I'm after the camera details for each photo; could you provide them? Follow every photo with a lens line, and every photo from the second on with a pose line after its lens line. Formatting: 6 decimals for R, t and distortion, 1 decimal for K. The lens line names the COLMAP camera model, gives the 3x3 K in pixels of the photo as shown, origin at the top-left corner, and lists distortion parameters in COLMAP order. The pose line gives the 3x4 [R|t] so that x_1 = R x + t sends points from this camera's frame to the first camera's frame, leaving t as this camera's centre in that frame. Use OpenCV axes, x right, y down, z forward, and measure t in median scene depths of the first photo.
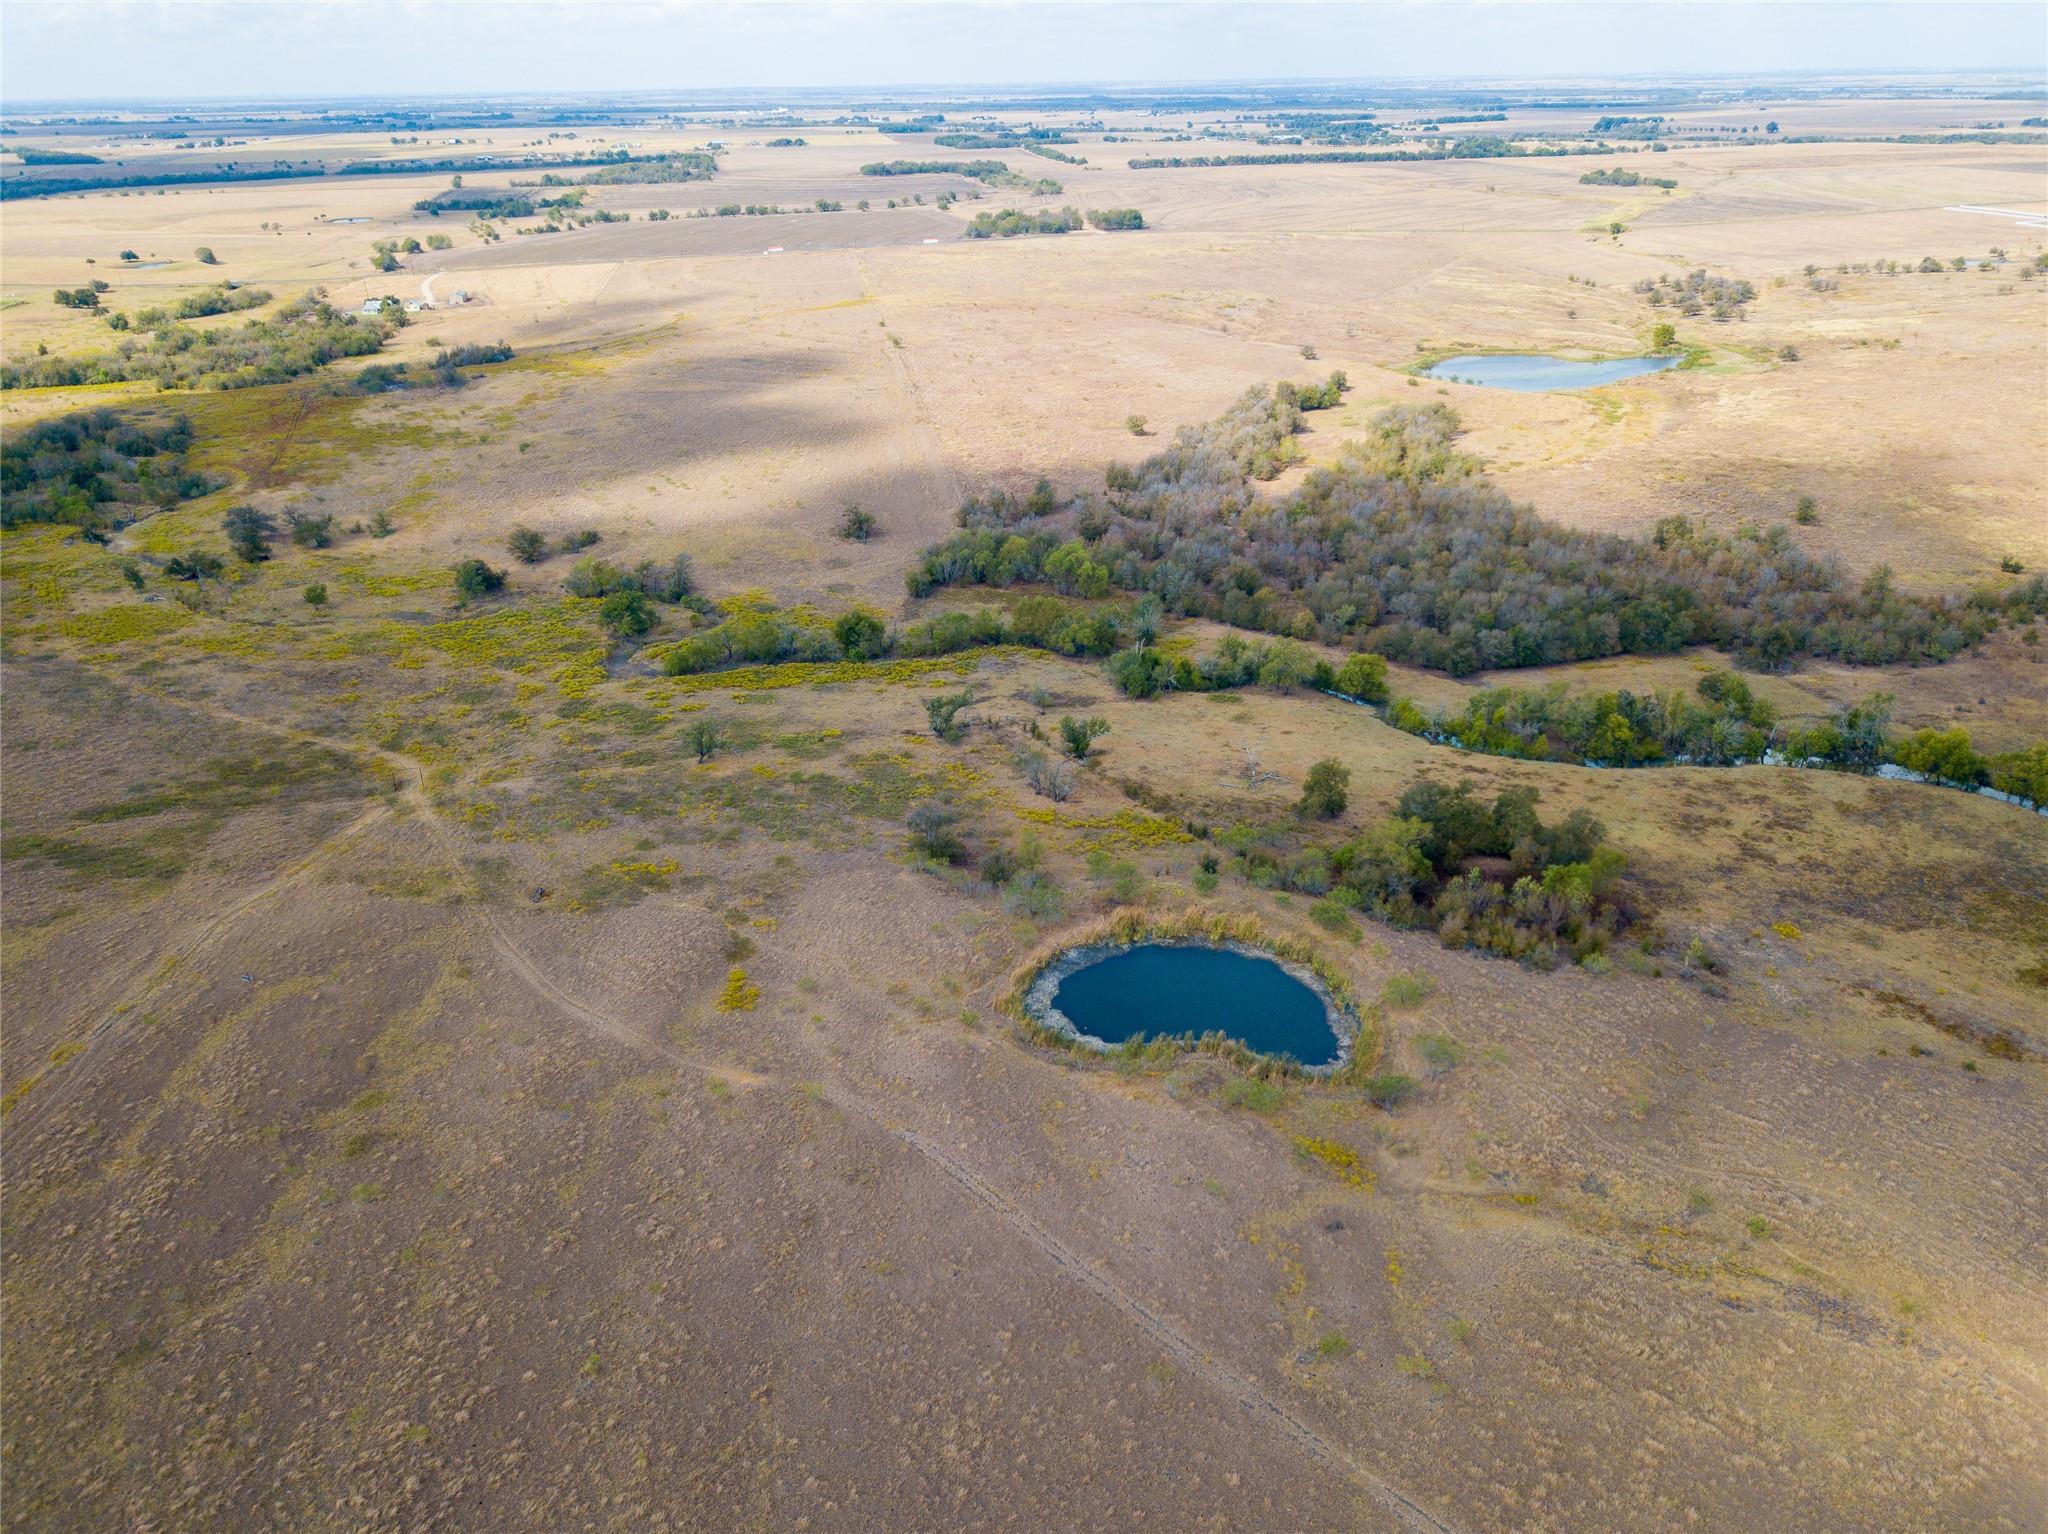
lens RADIAL K [[1564.7, 0, 1035.7], [0, 1564.7, 771.7], [0, 0, 1]] dist [0.009398, 0.000765]
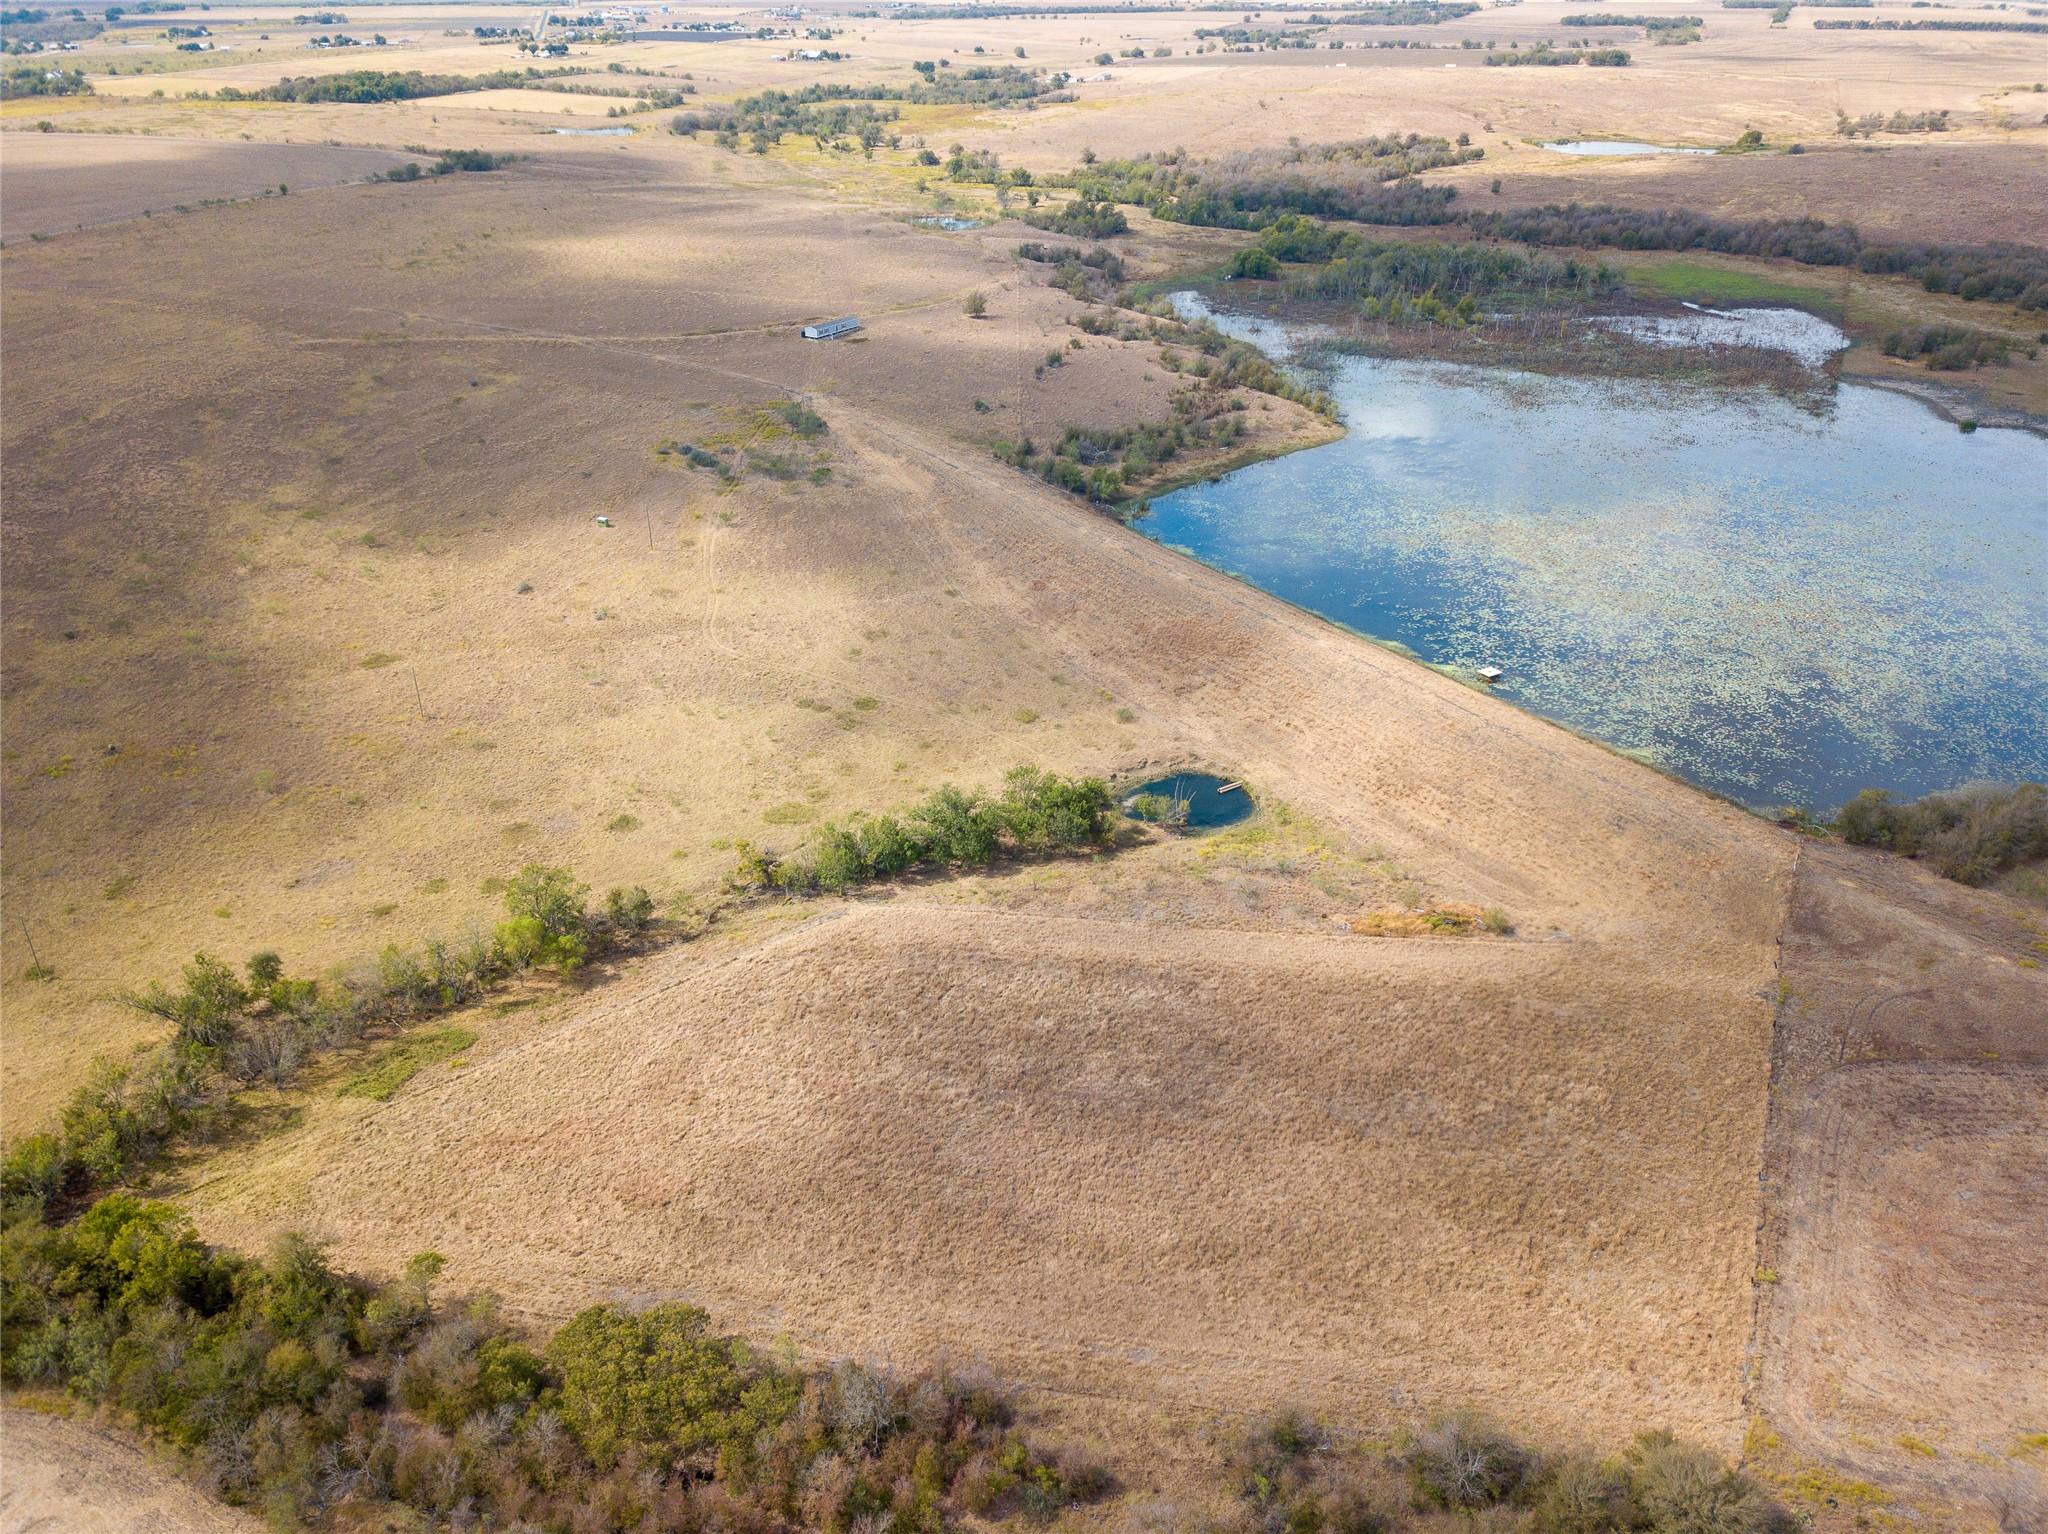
lens RADIAL K [[1580.4, 0, 1040.5], [0, 1580.4, 766.3], [0, 0, 1]] dist [0.014945, -0.006209]
pose [[0.840675, 0.264523, -0.472539, 0.442053], [-0.231516, 0.964378, 0.127970, 0.159300], [0.489557, 0.001819, 0.871969, -0.389336]]
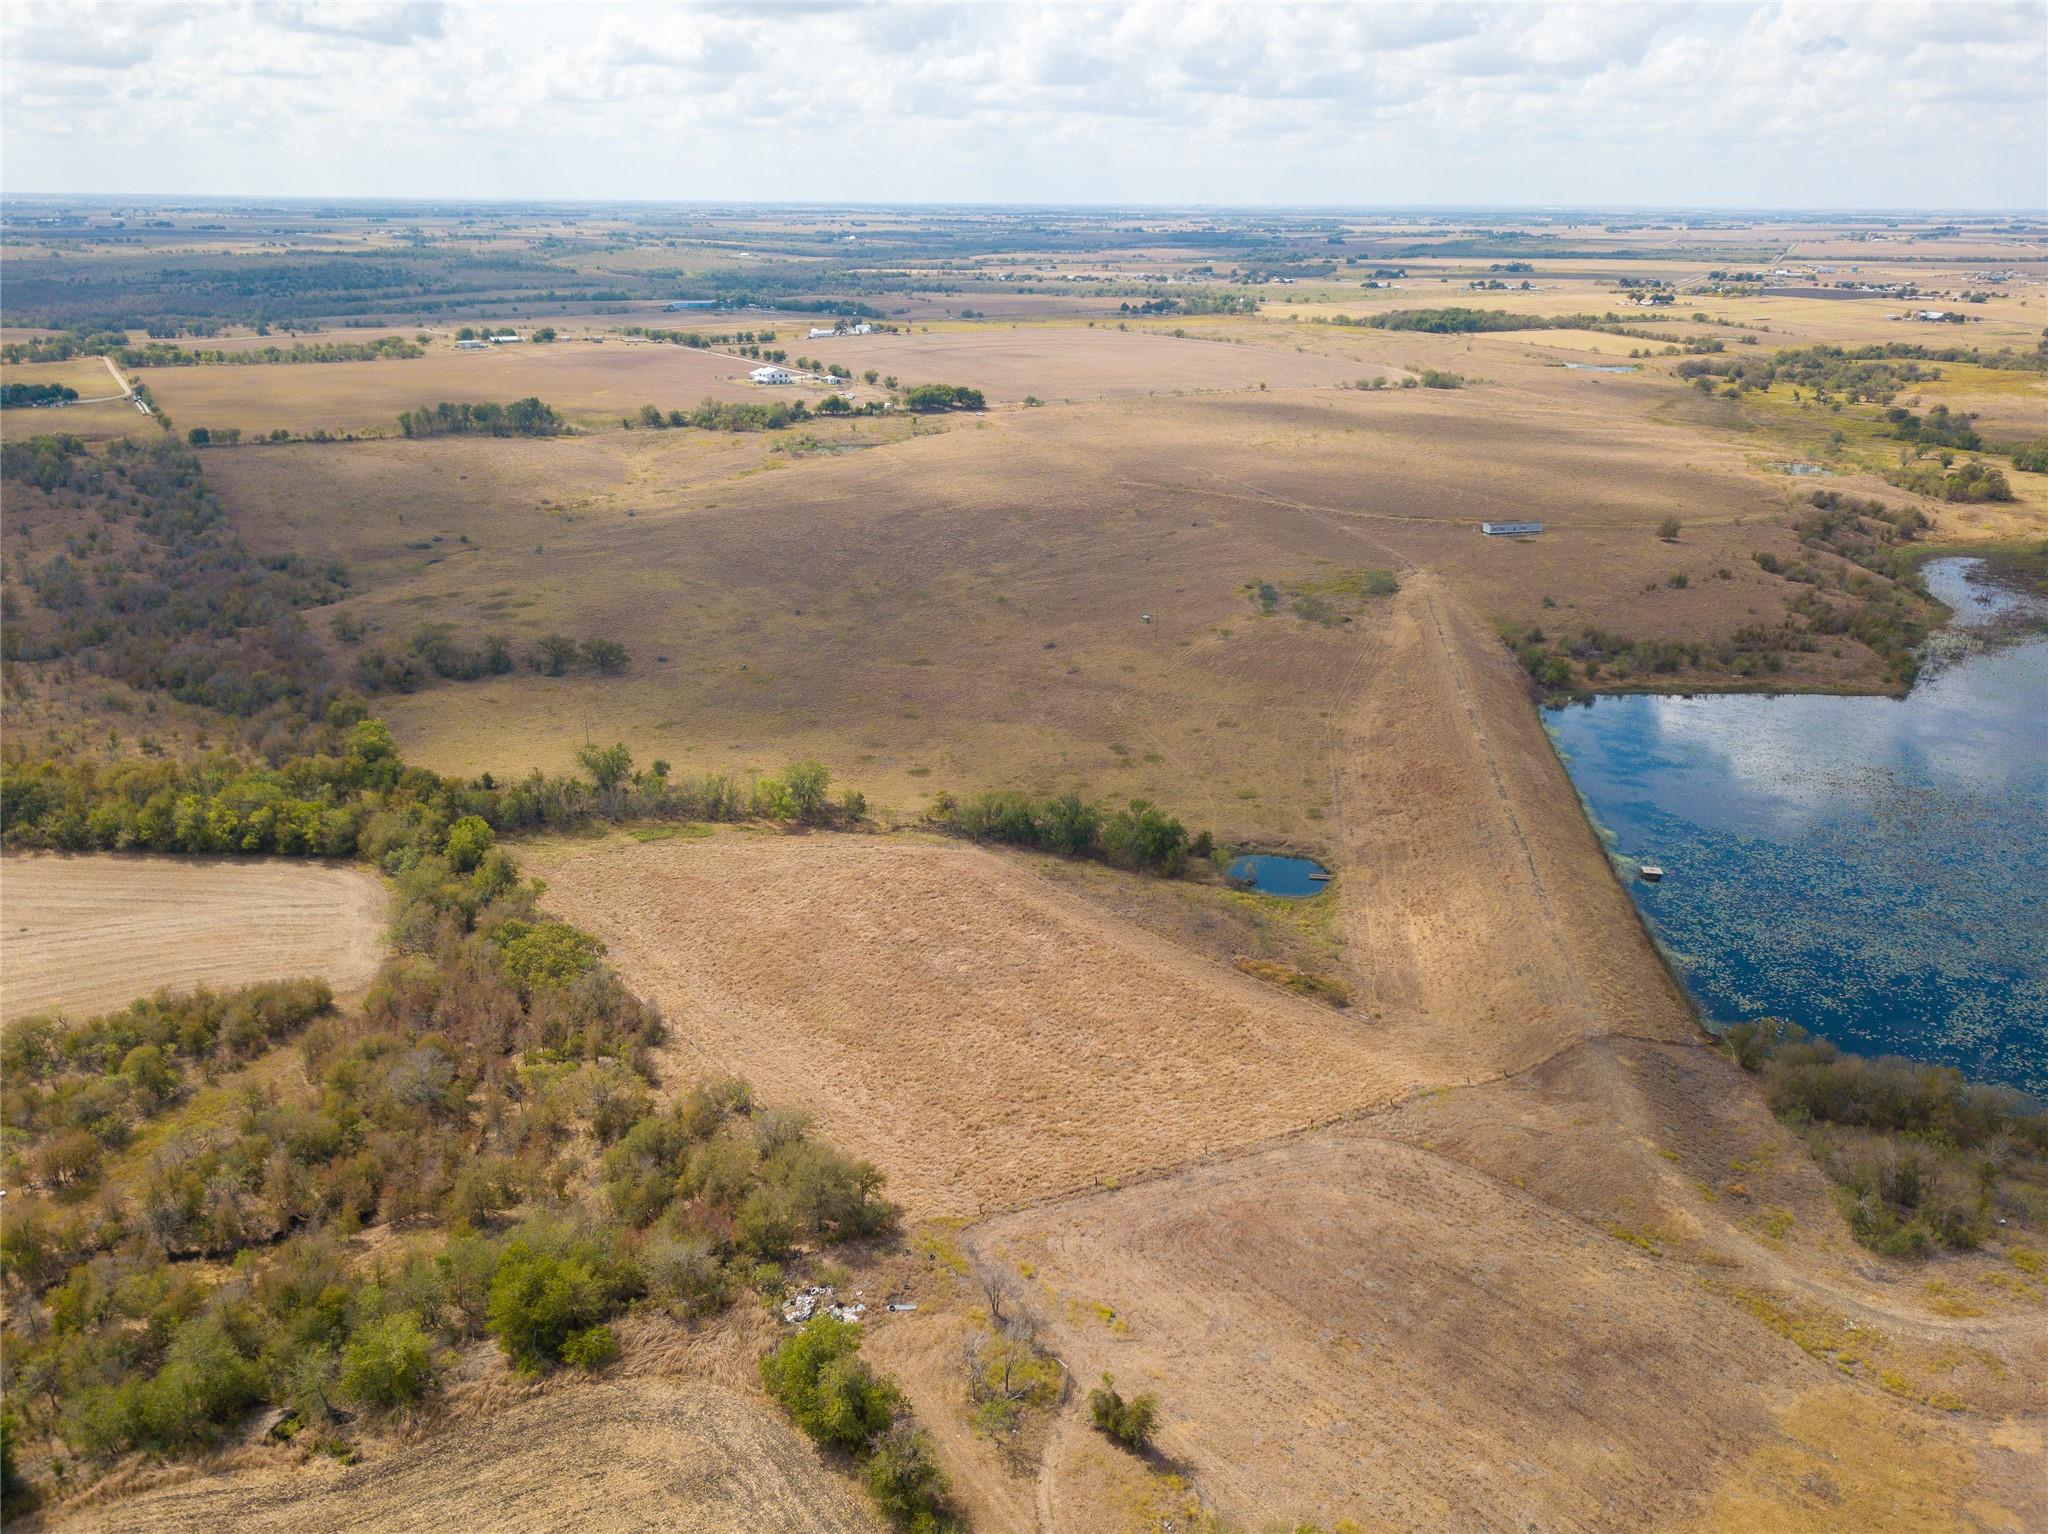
lens RADIAL K [[1578.4, 0, 1031.7], [0, 1578.4, 774.5], [0, 0, 1]] dist [0.012549, 0.004202]
pose [[0.266140, 0.348388, -0.898774, 0.594168], [-0.402503, 0.887390, 0.224789, 0.126019], [0.875878, 0.301934, 0.376397, -0.319349]]
